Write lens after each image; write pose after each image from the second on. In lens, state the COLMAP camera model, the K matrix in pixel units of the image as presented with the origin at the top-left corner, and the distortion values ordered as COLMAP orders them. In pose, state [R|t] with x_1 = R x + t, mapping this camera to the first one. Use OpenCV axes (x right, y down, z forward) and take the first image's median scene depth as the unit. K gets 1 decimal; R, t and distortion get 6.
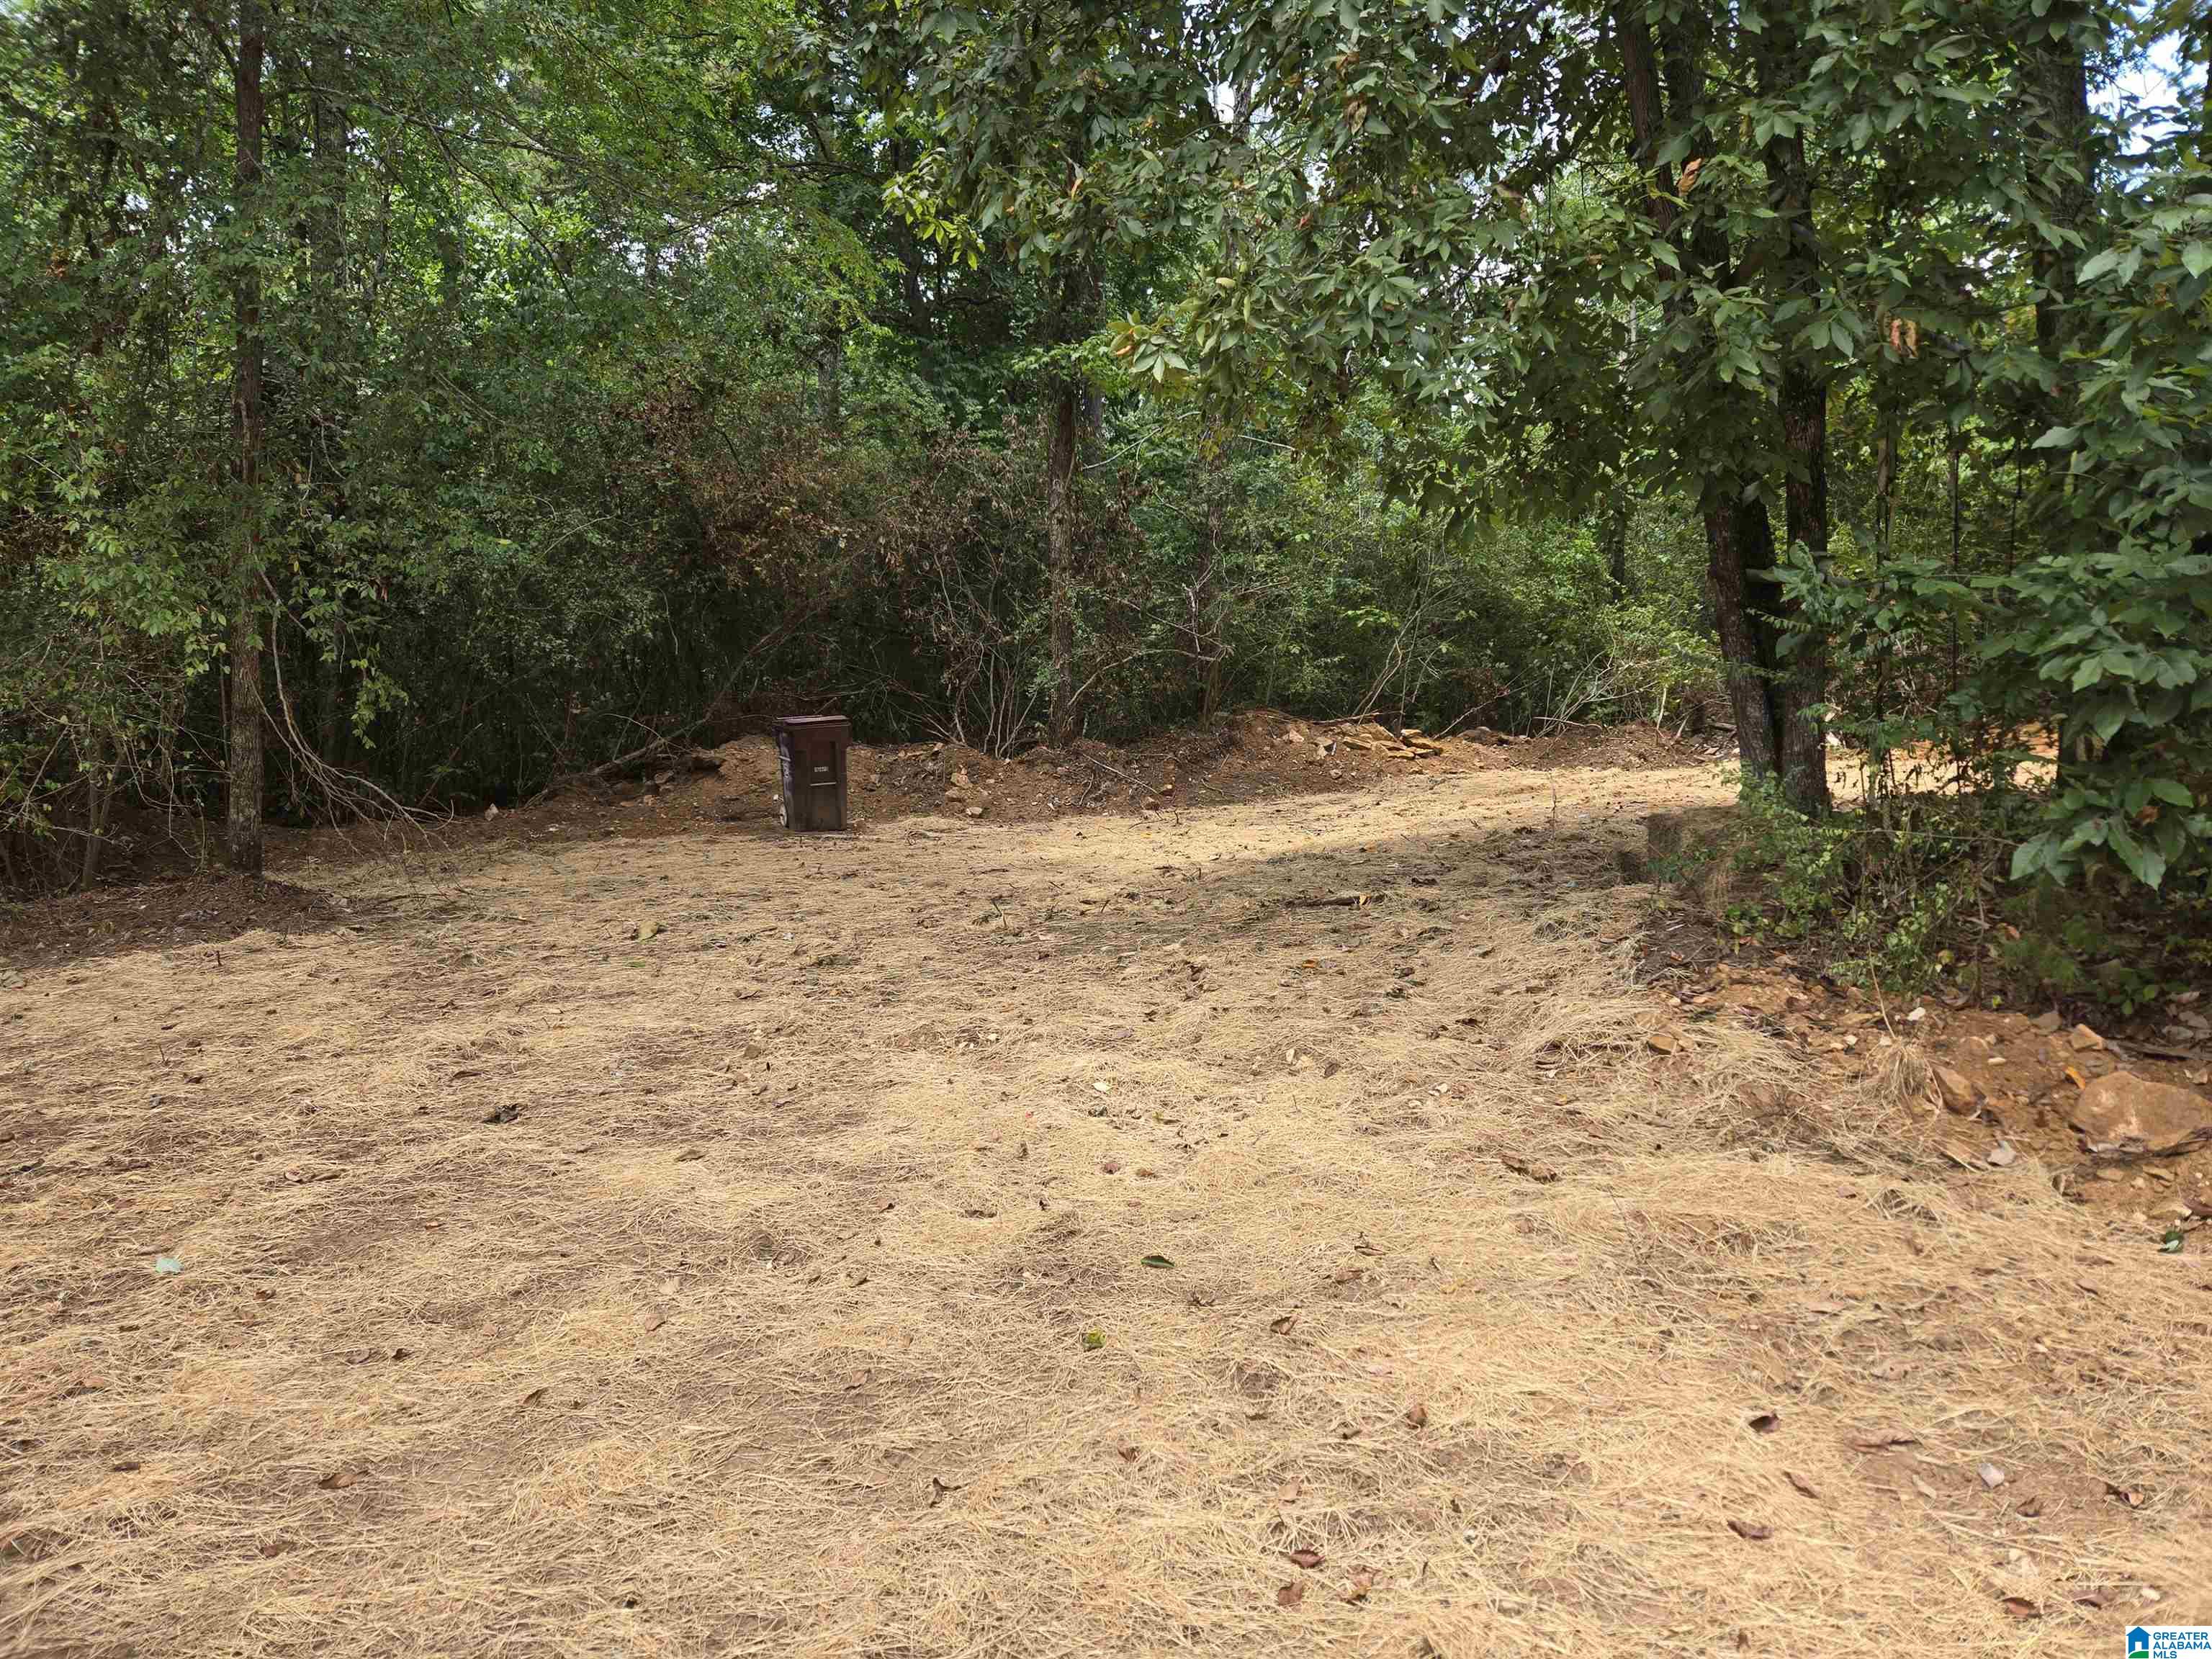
lens RADIAL K [[1439.0, 0, 1106.0], [0, 1439.0, 829.5], [0, 0, 1]] dist [0.064563, -0.056796]
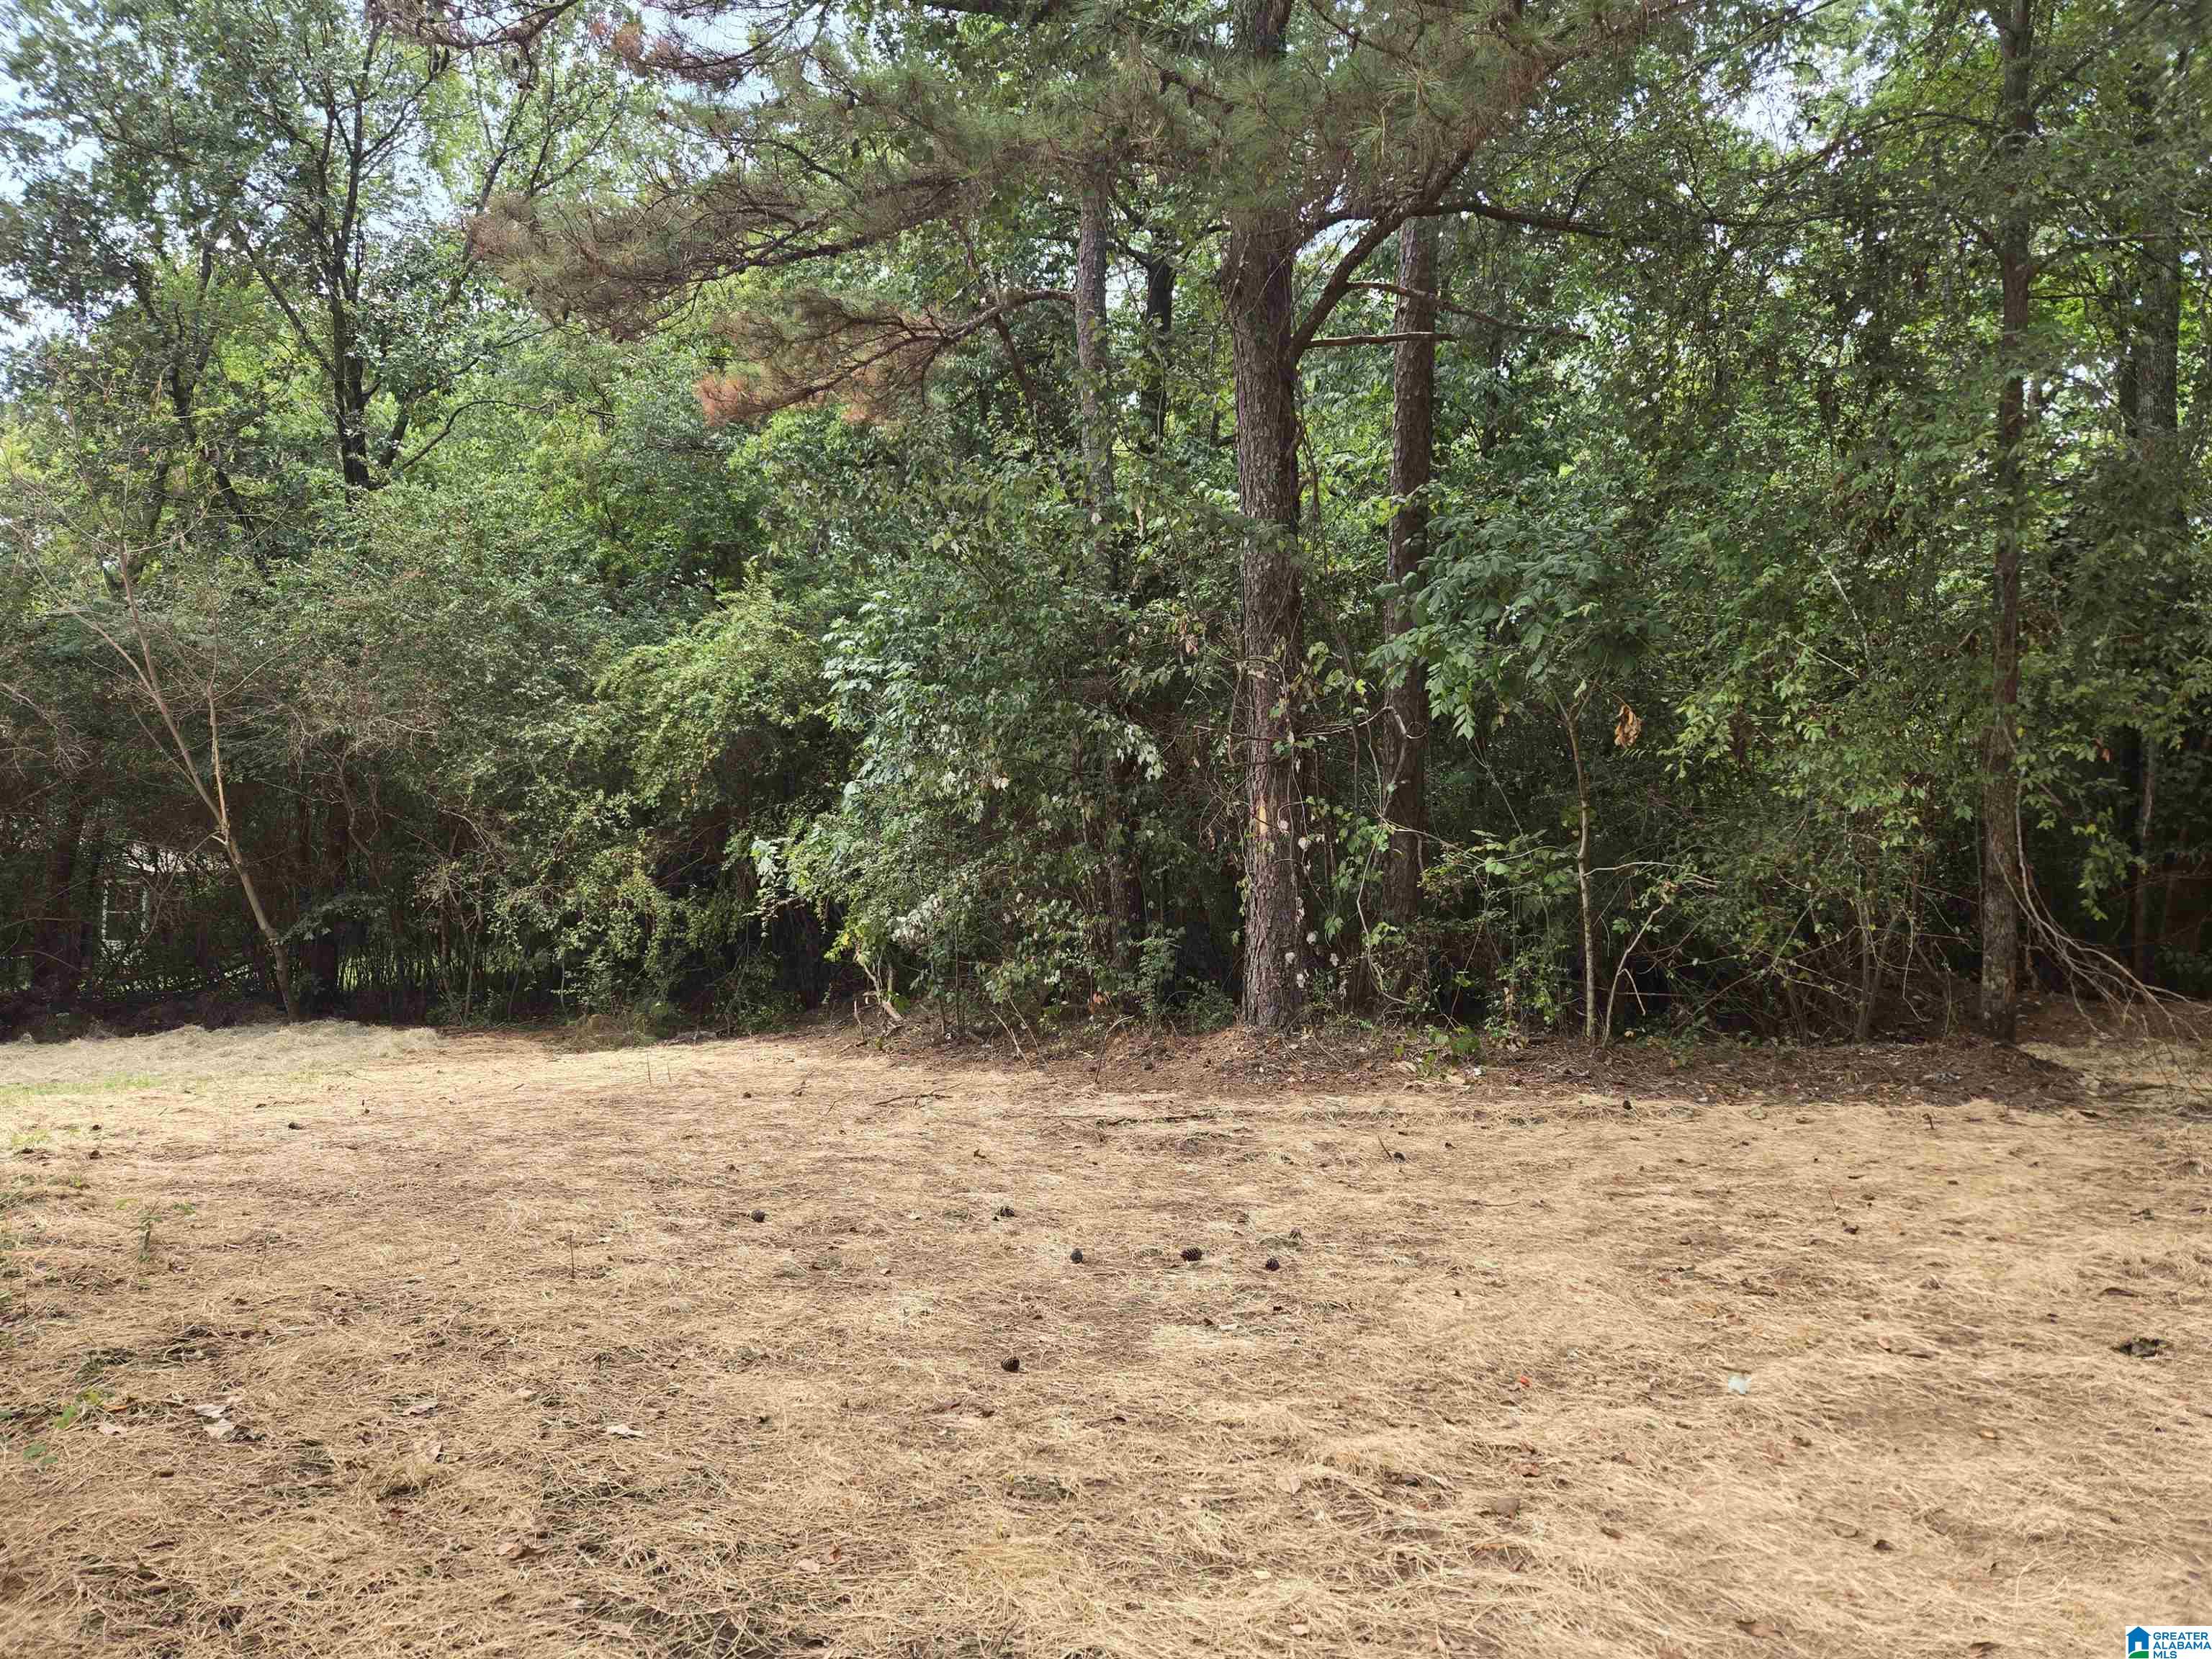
lens RADIAL K [[1439.0, 0, 1106.0], [0, 1439.0, 829.5], [0, 0, 1]] dist [0.064563, -0.056796]
pose [[0.443863, -0.025528, -0.895731, 0.099039], [-0.075862, 0.994935, -0.065947, -0.006131], [0.892878, 0.097223, 0.439678, 0.038083]]
